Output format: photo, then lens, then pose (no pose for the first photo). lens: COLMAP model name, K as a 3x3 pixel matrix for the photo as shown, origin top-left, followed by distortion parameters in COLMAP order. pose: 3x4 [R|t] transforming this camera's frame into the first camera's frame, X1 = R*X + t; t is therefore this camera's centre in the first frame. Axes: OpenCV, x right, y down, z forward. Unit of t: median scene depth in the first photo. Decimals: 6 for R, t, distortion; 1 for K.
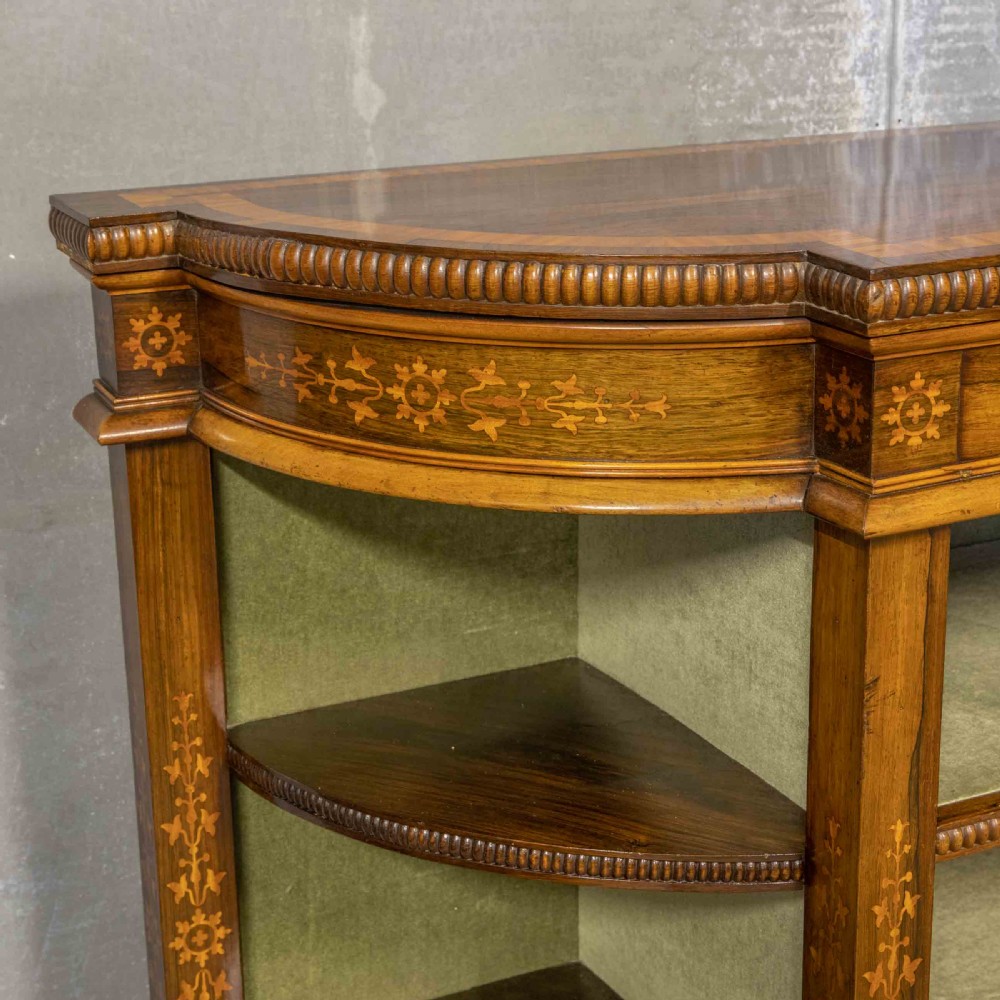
lens RADIAL K [[1982.2, 0, 500.0], [0, 1982.2, 500.0], [0, 0, 1]] dist [0.025572, 0.147237]
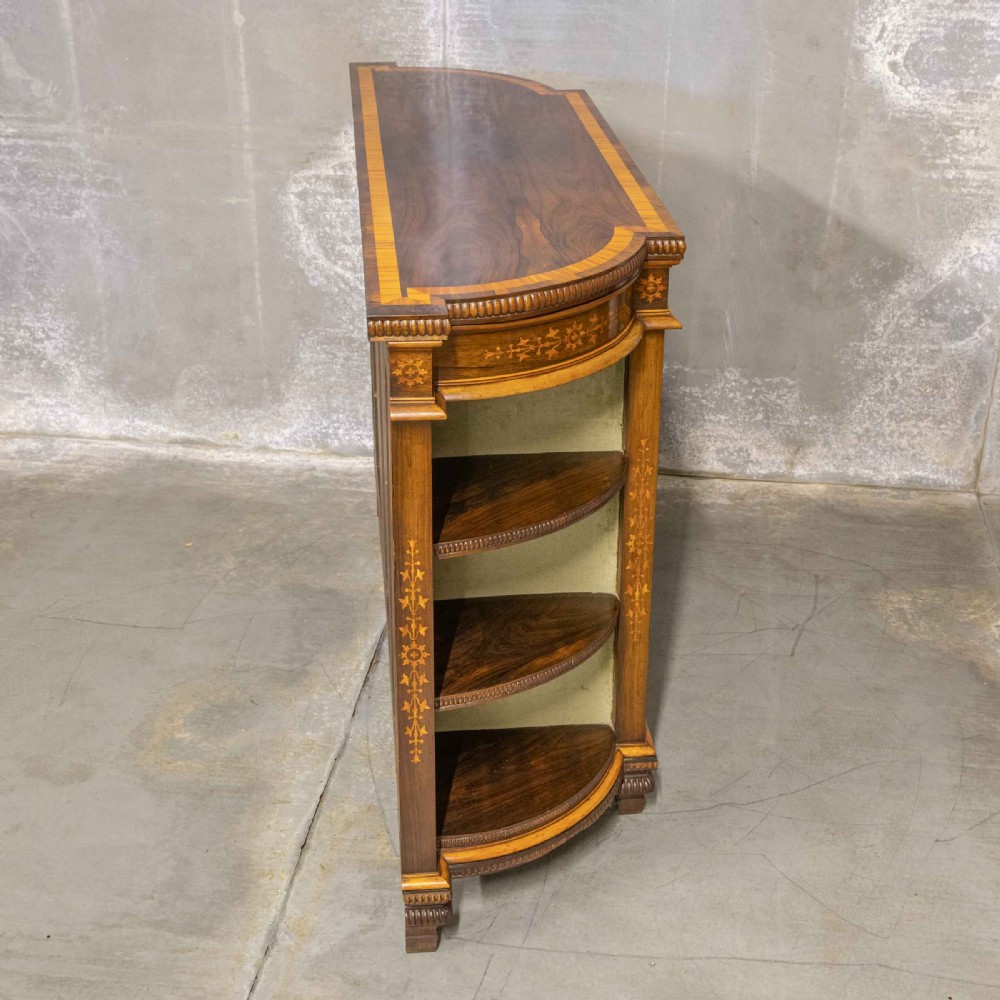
lens RADIAL K [[1605.5, 0, 503.3], [0, 1605.5, 498.2], [0, 0, 1]] dist [-0.016227, 0.121487]
pose [[0.851388, 0.251412, -0.460360, 1.437128], [-0.170971, 0.962730, 0.209573, -0.072337], [0.495891, -0.099720, 0.862640, -0.895099]]
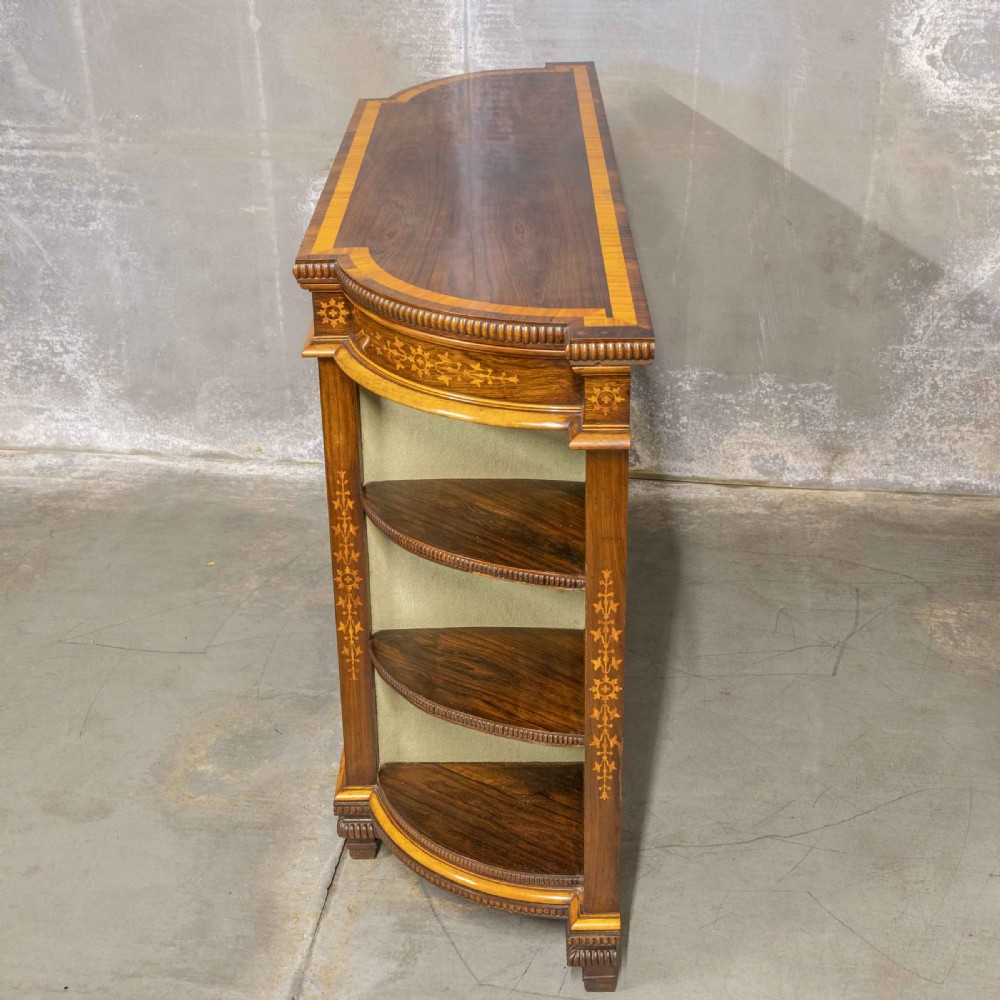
lens RADIAL K [[1589.2, 0, 502.3], [0, 1589.2, 494.2], [0, 0, 1]] dist [-0.011503, 0.103505]
pose [[0.845539, 0.243786, -0.475008, 1.389947], [-0.154250, 0.963272, 0.219803, -0.093921], [0.511147, -0.112582, 0.852088, -0.819514]]
